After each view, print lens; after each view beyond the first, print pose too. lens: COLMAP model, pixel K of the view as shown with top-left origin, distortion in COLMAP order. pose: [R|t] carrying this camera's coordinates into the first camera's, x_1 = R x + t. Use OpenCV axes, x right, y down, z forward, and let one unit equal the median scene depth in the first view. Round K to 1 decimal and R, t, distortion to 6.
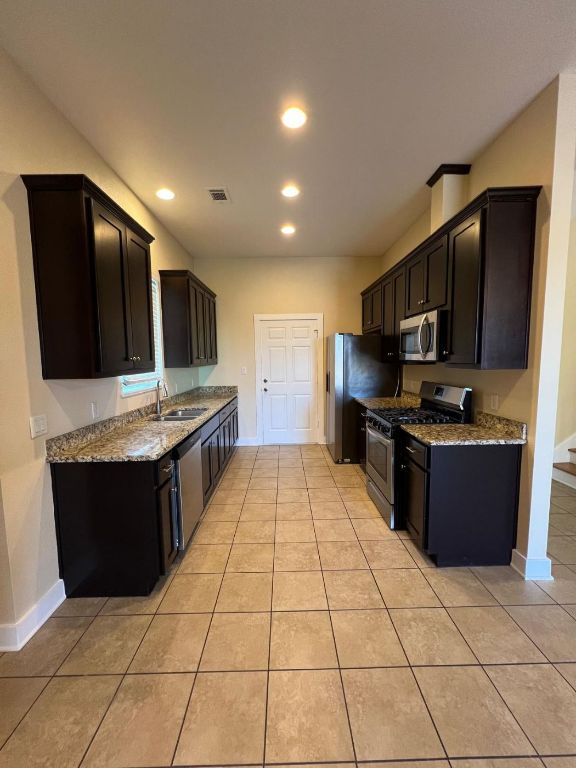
lens RADIAL K [[306.4, 0, 288.0], [0, 306.4, 381.6], [0, 0, 1]] dist [0.000458, -0.000234]
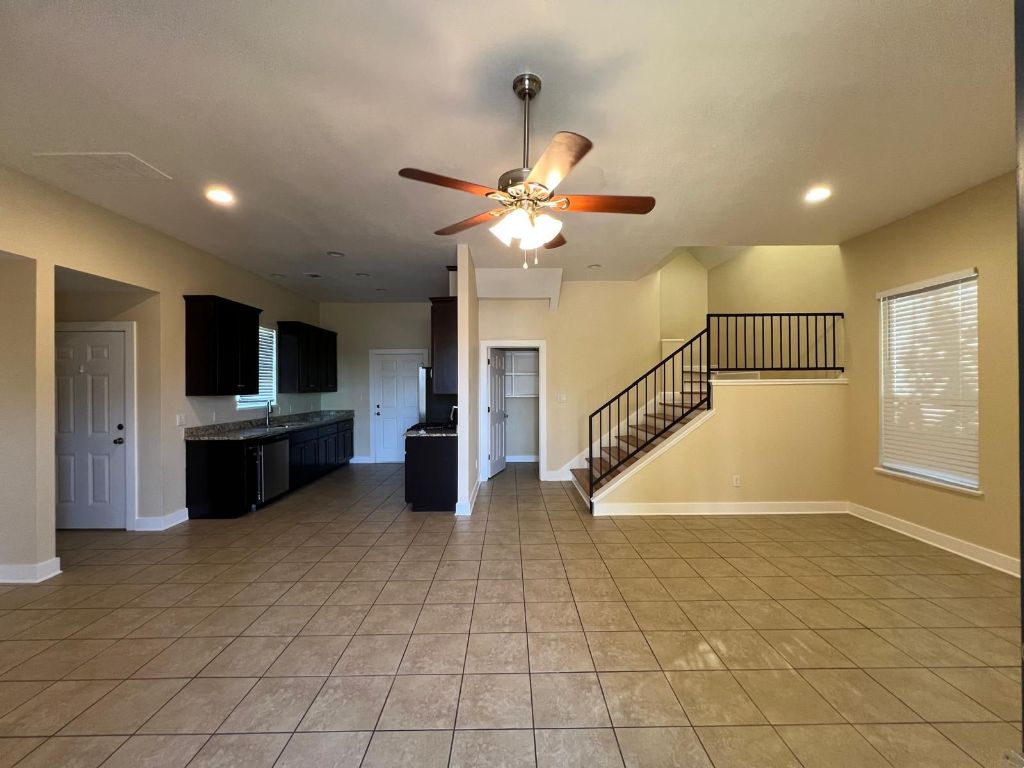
lens RADIAL K [[408.5, 0, 511.7], [0, 408.5, 382.5], [0, 0, 1]] dist [0.000458, -0.000234]
pose [[0.999942, 0.009342, -0.005450, 1.093667], [-0.009795, 0.995884, -0.090105, 0.104132], [0.004586, 0.090153, 0.995917, -1.347925]]
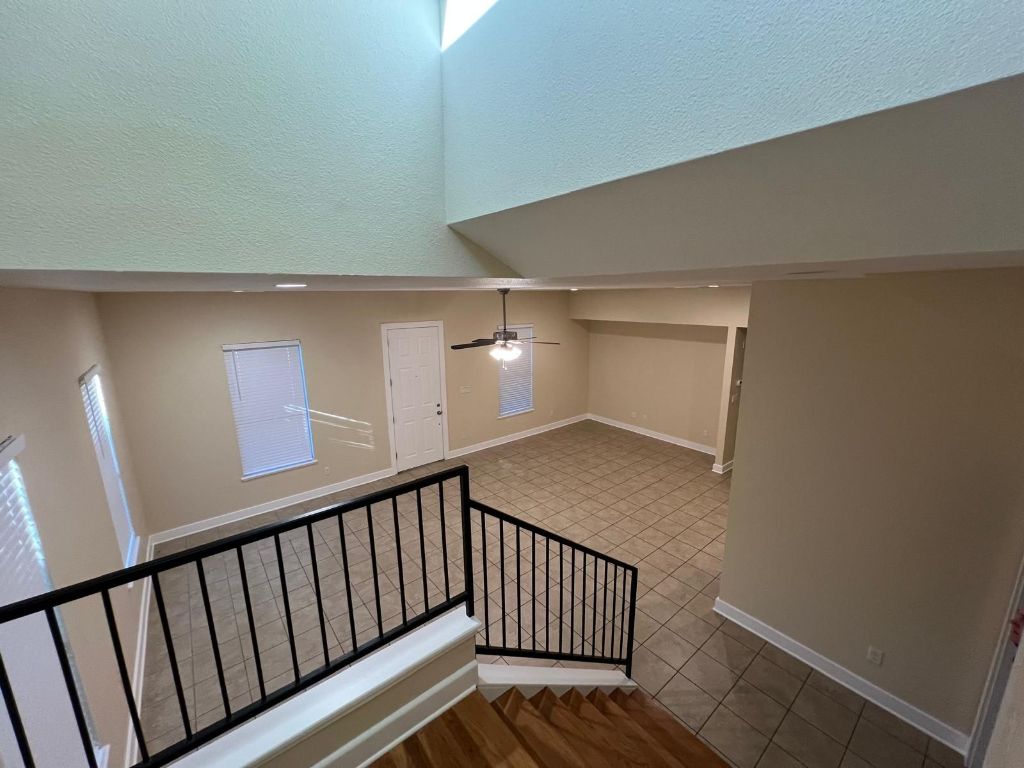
lens RADIAL K [[408.5, 0, 510.6], [0, 408.5, 385.1], [0, 0, 1]] dist [0.000458, -0.000234]
pose [[-0.783028, 0.155872, -0.602139, 2.603548], [-0.027596, 0.958430, 0.283988, -0.896633], [0.621374, 0.238988, -0.746177, 1.567799]]
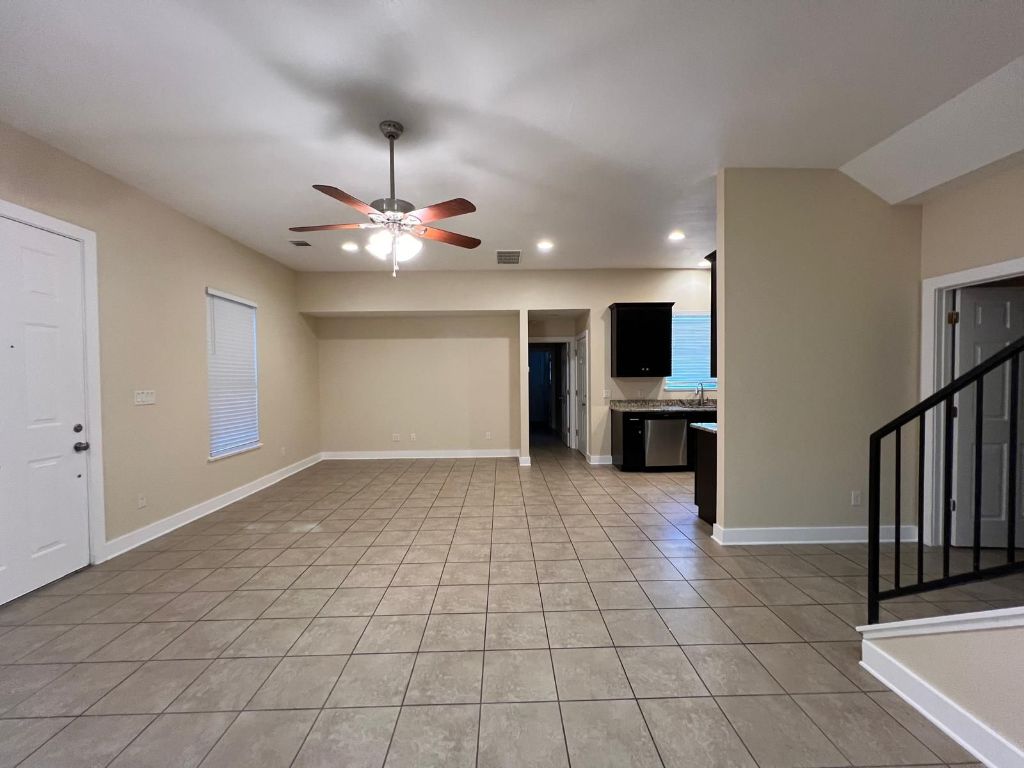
lens RADIAL K [[408.5, 0, 515.0], [0, 408.5, 382.0], [0, 0, 1]] dist [0.000458, -0.000234]
pose [[0.020839, 0.032386, -0.999258, 2.474810], [-0.072331, 0.996905, 0.030802, -0.015242], [0.997163, 0.071636, 0.023117, 0.066156]]
